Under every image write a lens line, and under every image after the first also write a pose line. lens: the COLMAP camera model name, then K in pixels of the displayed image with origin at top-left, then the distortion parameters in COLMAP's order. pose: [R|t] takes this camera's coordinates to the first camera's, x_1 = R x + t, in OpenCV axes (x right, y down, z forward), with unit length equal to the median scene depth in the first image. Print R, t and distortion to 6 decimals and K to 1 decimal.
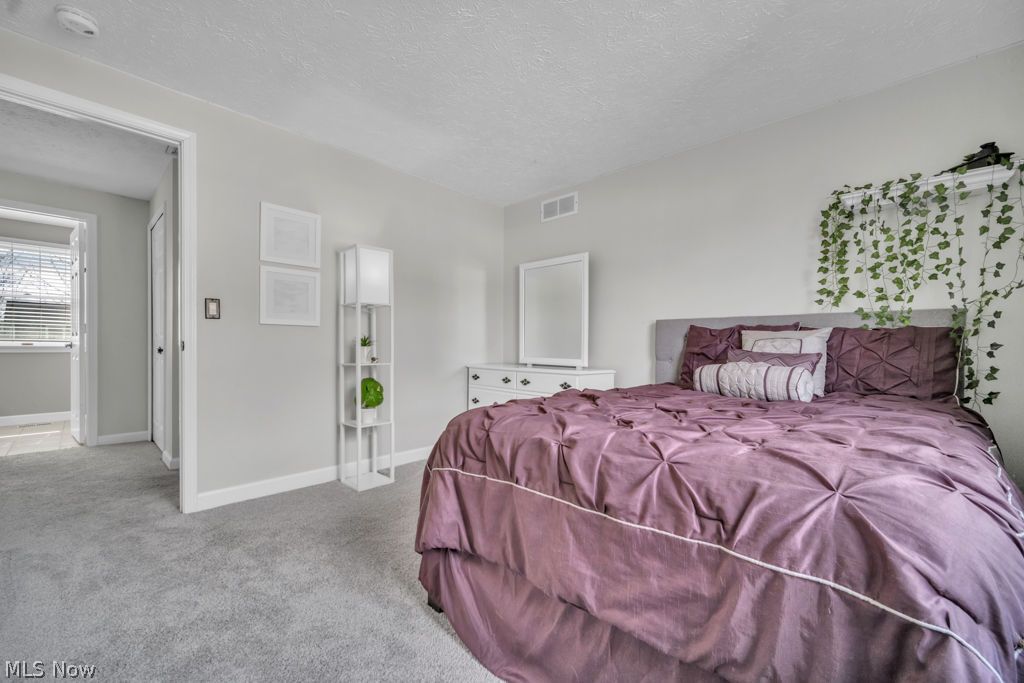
lens RADIAL K [[412.1, 0, 511.7], [0, 412.1, 347.5], [0, 0, 1]] dist [0.001097, 0.000343]
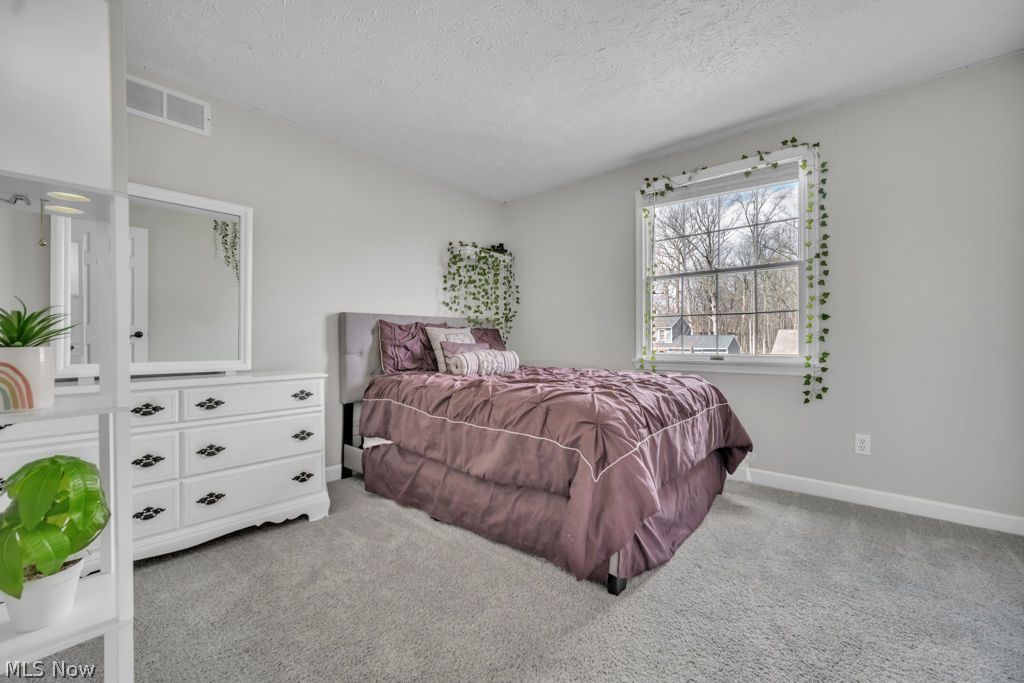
lens RADIAL K [[412.1, 0, 511.7], [0, 412.1, 347.5], [0, 0, 1]] dist [0.001097, 0.000343]
pose [[-0.050725, -0.021152, 0.998489, -0.721507], [0.014758, 0.999651, 0.021926, -0.001285], [-0.998604, 0.015848, -0.050396, 0.775879]]
